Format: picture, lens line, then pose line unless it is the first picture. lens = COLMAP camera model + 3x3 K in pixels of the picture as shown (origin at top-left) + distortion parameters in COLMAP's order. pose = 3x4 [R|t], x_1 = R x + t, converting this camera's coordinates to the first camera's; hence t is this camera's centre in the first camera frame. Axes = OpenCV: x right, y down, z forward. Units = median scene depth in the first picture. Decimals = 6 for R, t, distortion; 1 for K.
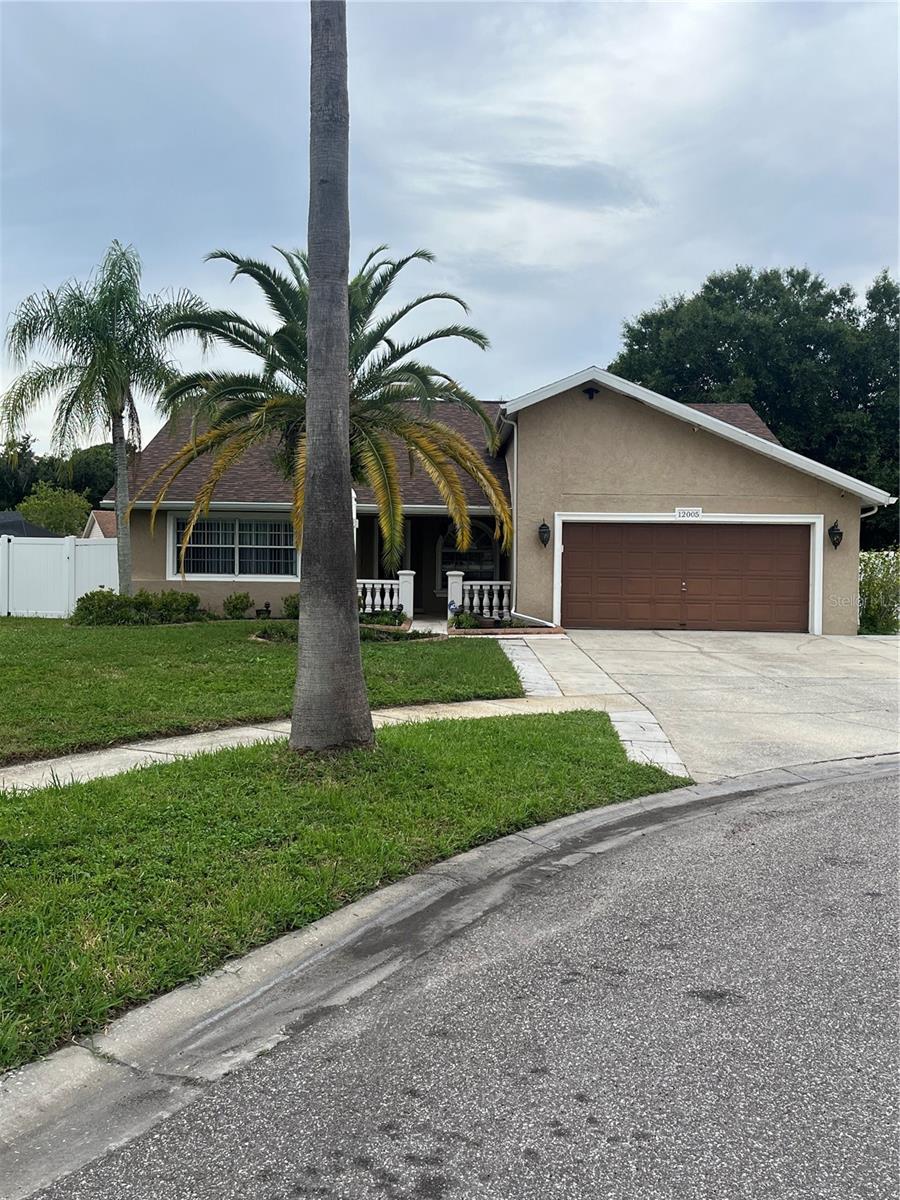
lens RADIAL K [[1143.1, 0, 450.0], [0, 1143.1, 600.0], [0, 0, 1]] dist [0.059325, -0.010970]
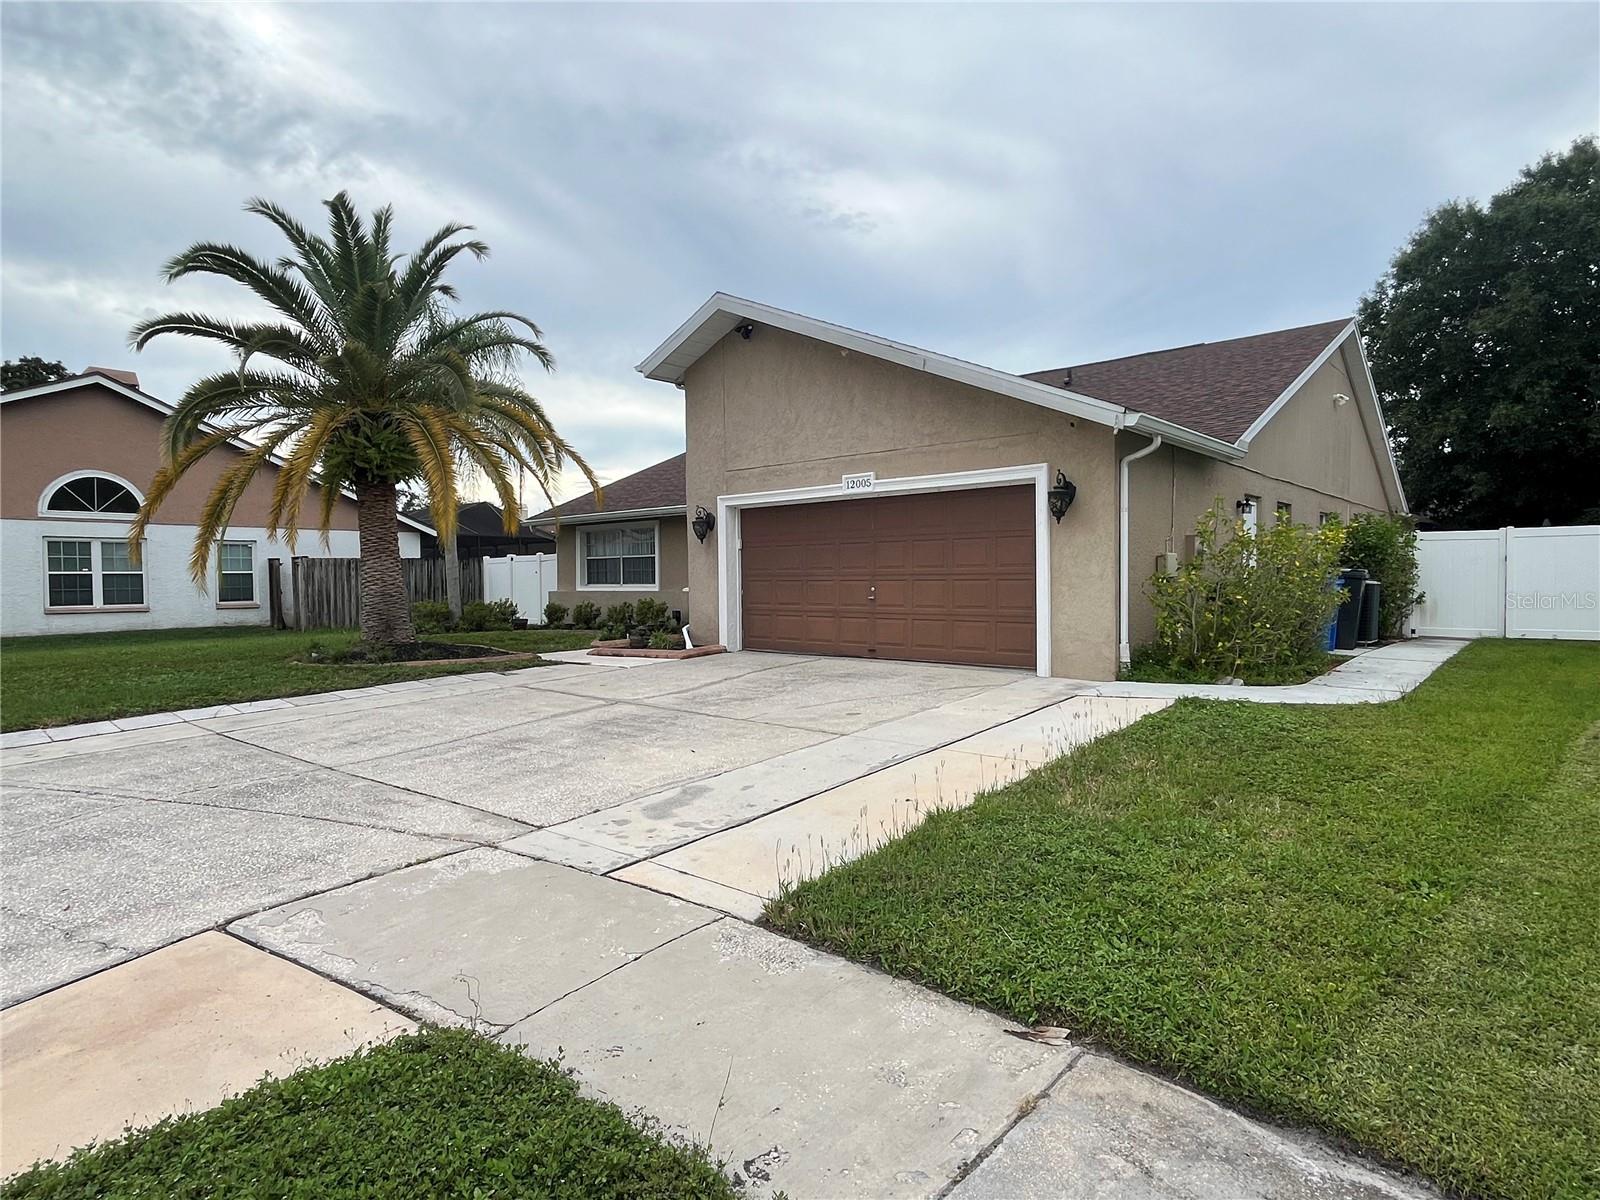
lens RADIAL K [[872.2, 0, 800.0], [0, 872.2, 600.0], [0, 0, 1]] dist [0.025727, 0.000087]
pose [[0.750225, -0.003570, -0.661173, 0.493324], [-0.000060, 0.999985, -0.005467, -0.004836], [0.661183, 0.004141, 0.750213, 0.576214]]
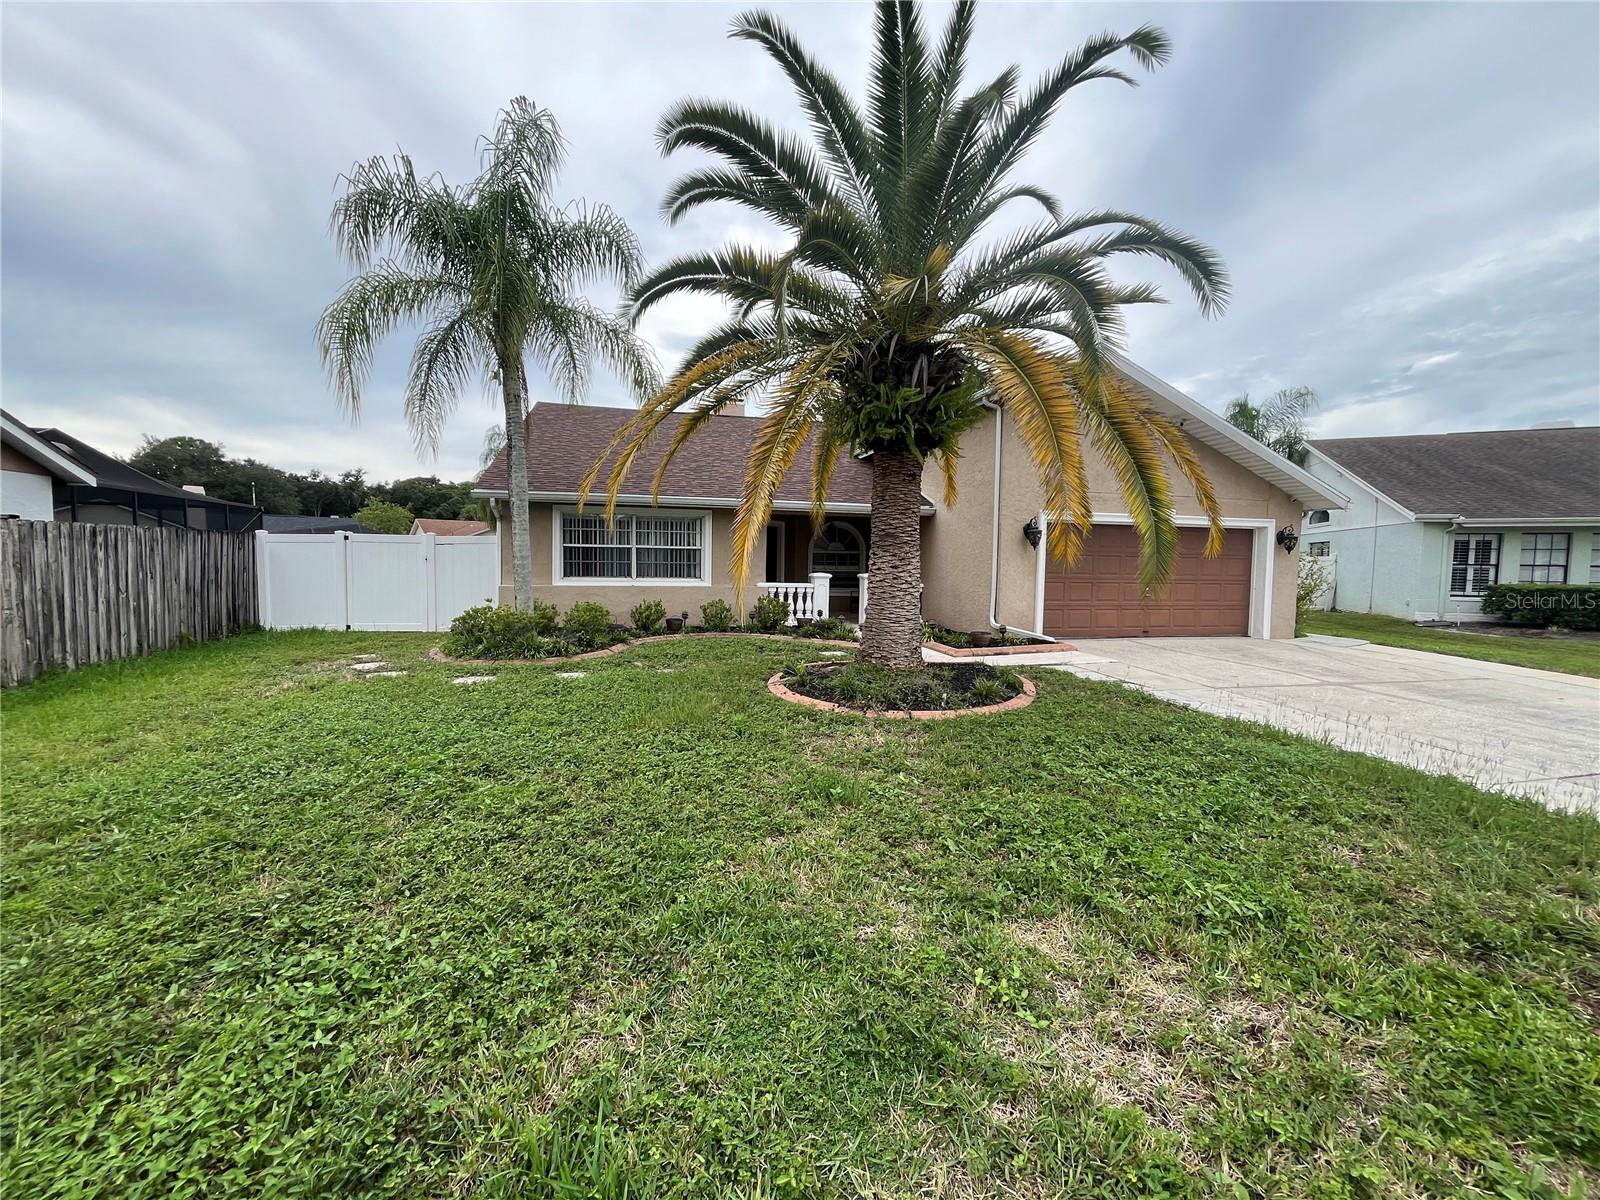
lens RADIAL K [[648.5, 0, 800.0], [0, 648.5, 600.0], [0, 0, 1]] dist [0.001356, 0.000277]
pose [[0.970743, -0.012560, 0.239790, -0.201149], [0.004397, 0.999393, 0.034549, -0.024348], [-0.240079, -0.032484, 0.970210, 0.528152]]
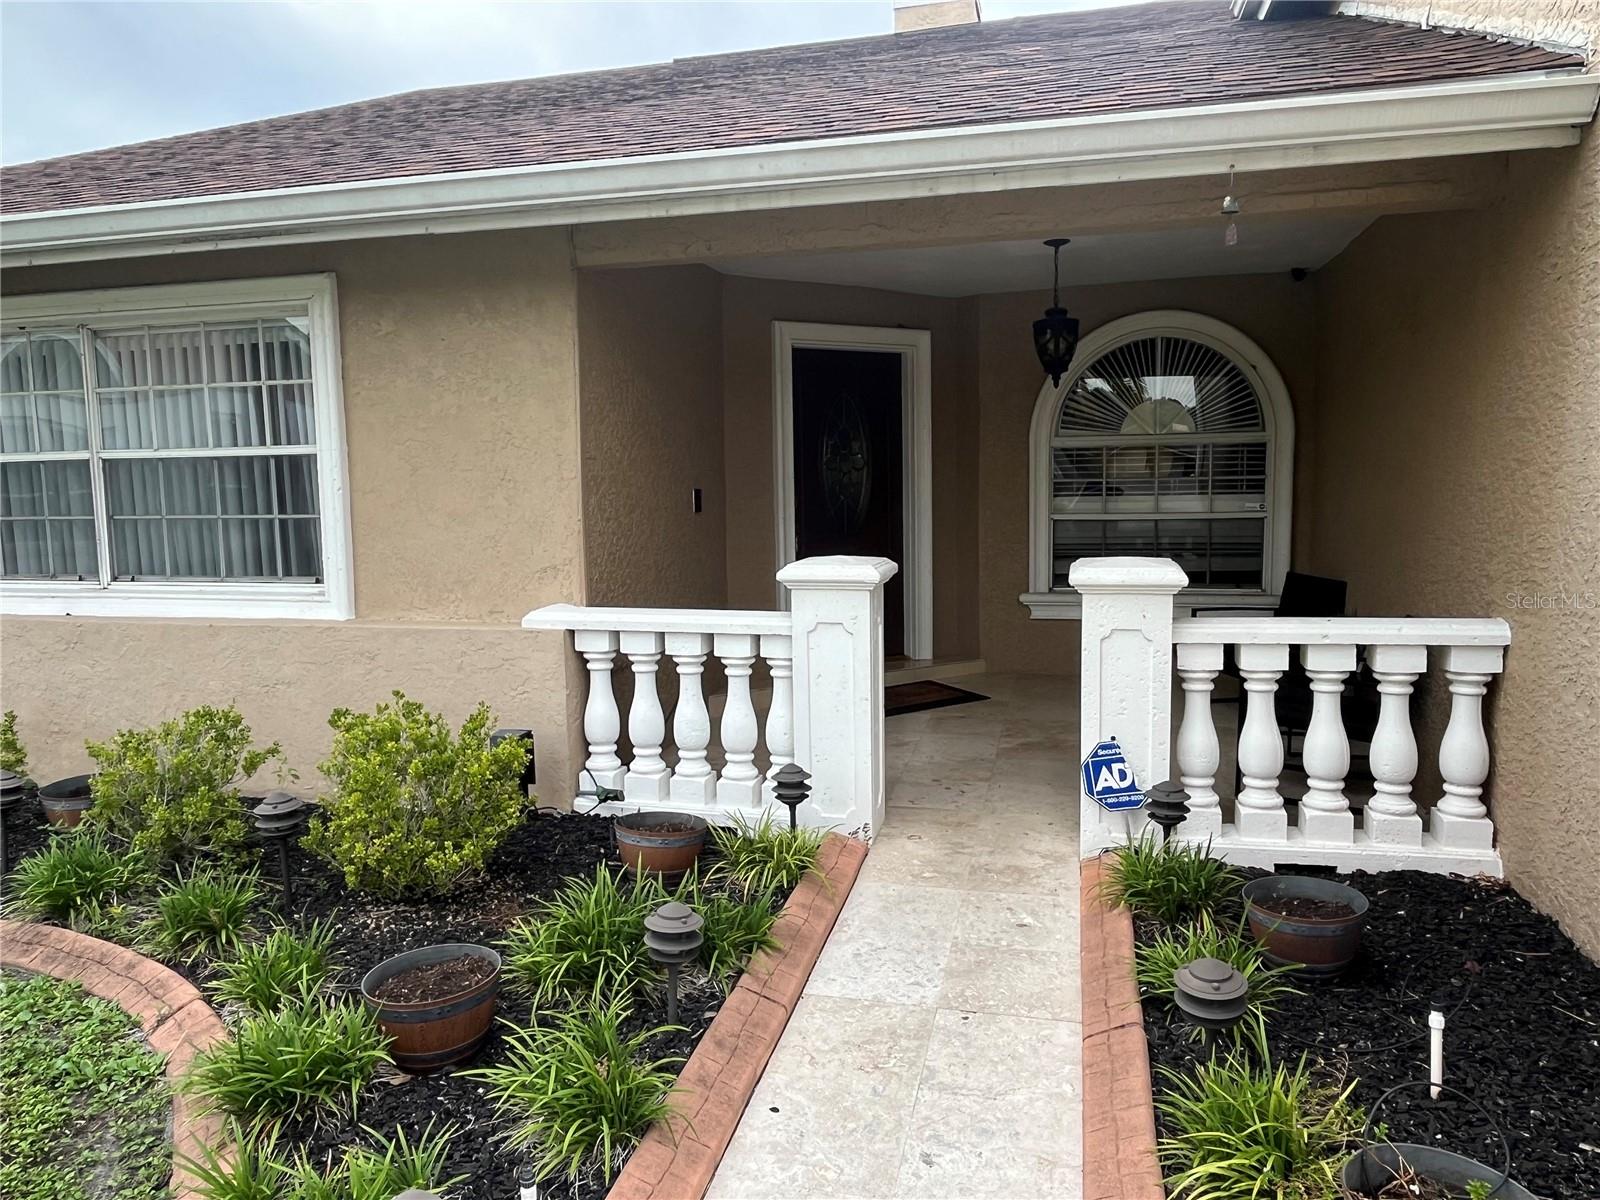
lens RADIAL K [[1079.0, 0, 800.0], [0, 1079.0, 600.0], [0, 0, 1]] dist [-0.000911, -0.000280]
pose [[0.967876, -0.001950, -0.251419, -0.001987], [0.023975, 0.996129, 0.084570, -0.036907], [0.250281, -0.087881, 0.964176, 0.918450]]
